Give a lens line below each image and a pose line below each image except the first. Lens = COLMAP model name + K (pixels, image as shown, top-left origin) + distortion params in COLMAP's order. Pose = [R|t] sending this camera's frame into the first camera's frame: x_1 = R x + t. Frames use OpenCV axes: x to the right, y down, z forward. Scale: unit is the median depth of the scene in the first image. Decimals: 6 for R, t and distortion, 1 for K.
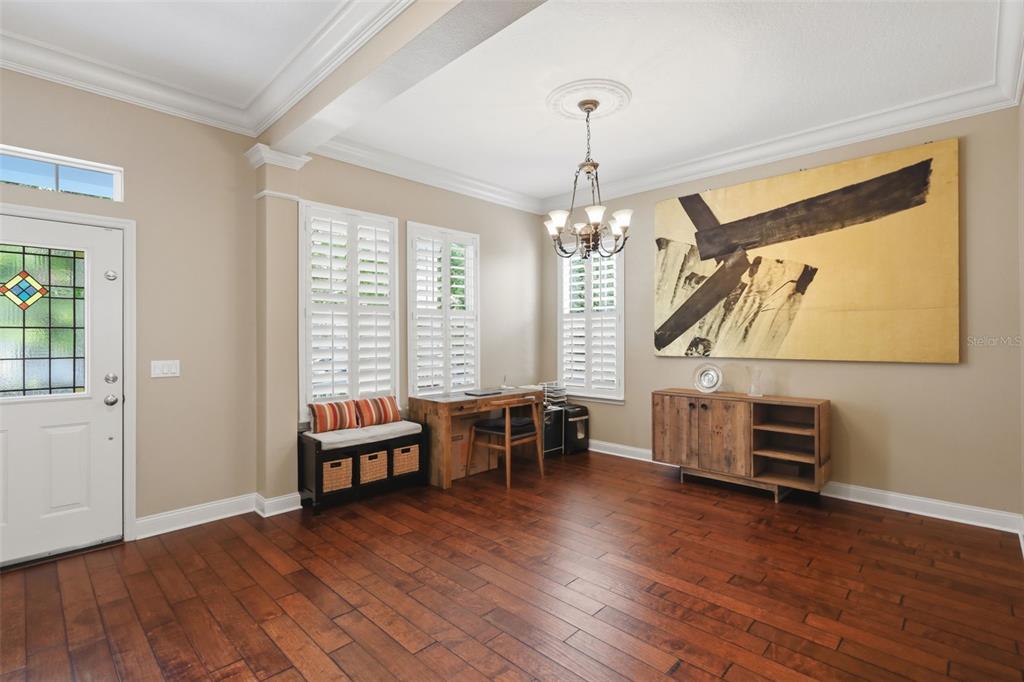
lens RADIAL K [[477.7, 0, 515.5], [0, 477.7, 338.9], [0, 0, 1]] dist [-0.000089, 0.001555]
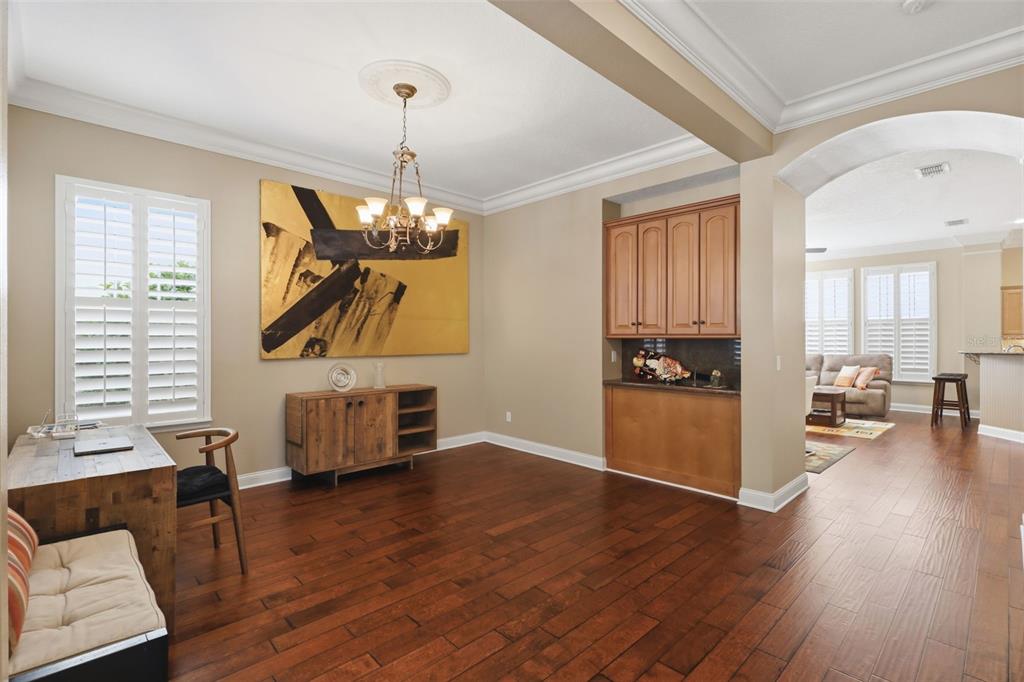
lens RADIAL K [[477.7, 0, 512.5], [0, 477.7, 336.5], [0, 0, 1]] dist [-0.000089, 0.001555]
pose [[0.041096, 0.004622, 0.999145, -0.621494], [0.003246, 0.999983, -0.004759, 0.000279], [-0.999150, 0.003439, 0.041080, 0.600141]]
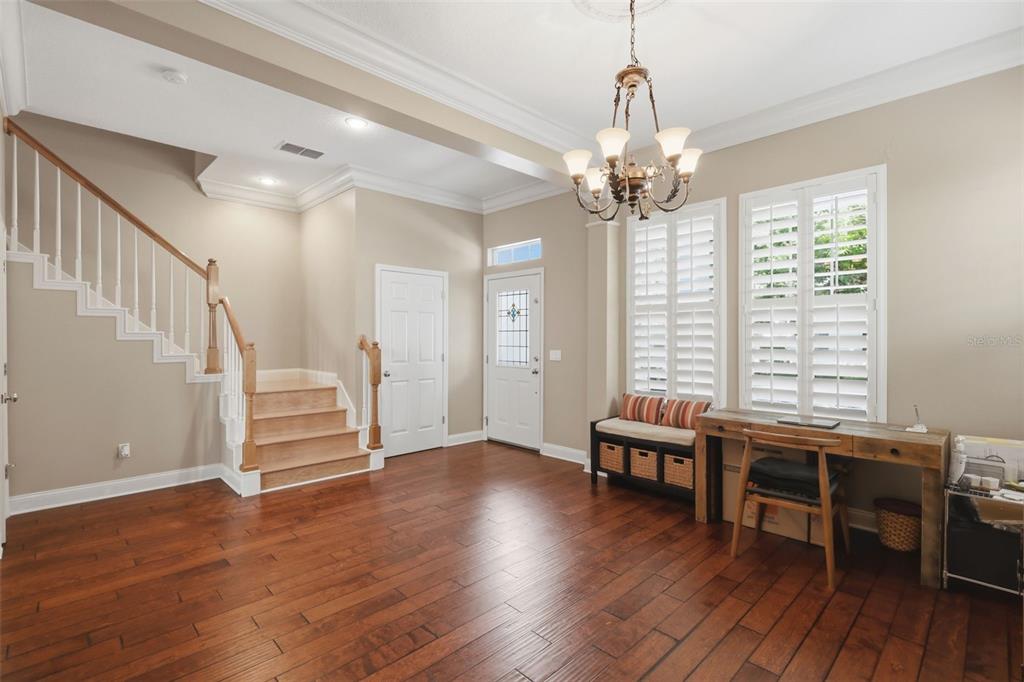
lens RADIAL K [[477.7, 0, 515.4], [0, 477.7, 339.3], [0, 0, 1]] dist [-0.000089, 0.001555]
pose [[-0.028836, 0.008903, -0.999545, 0.660474], [-0.003151, 0.999955, 0.008997, -0.004774], [0.999579, 0.003409, -0.028807, 0.689272]]
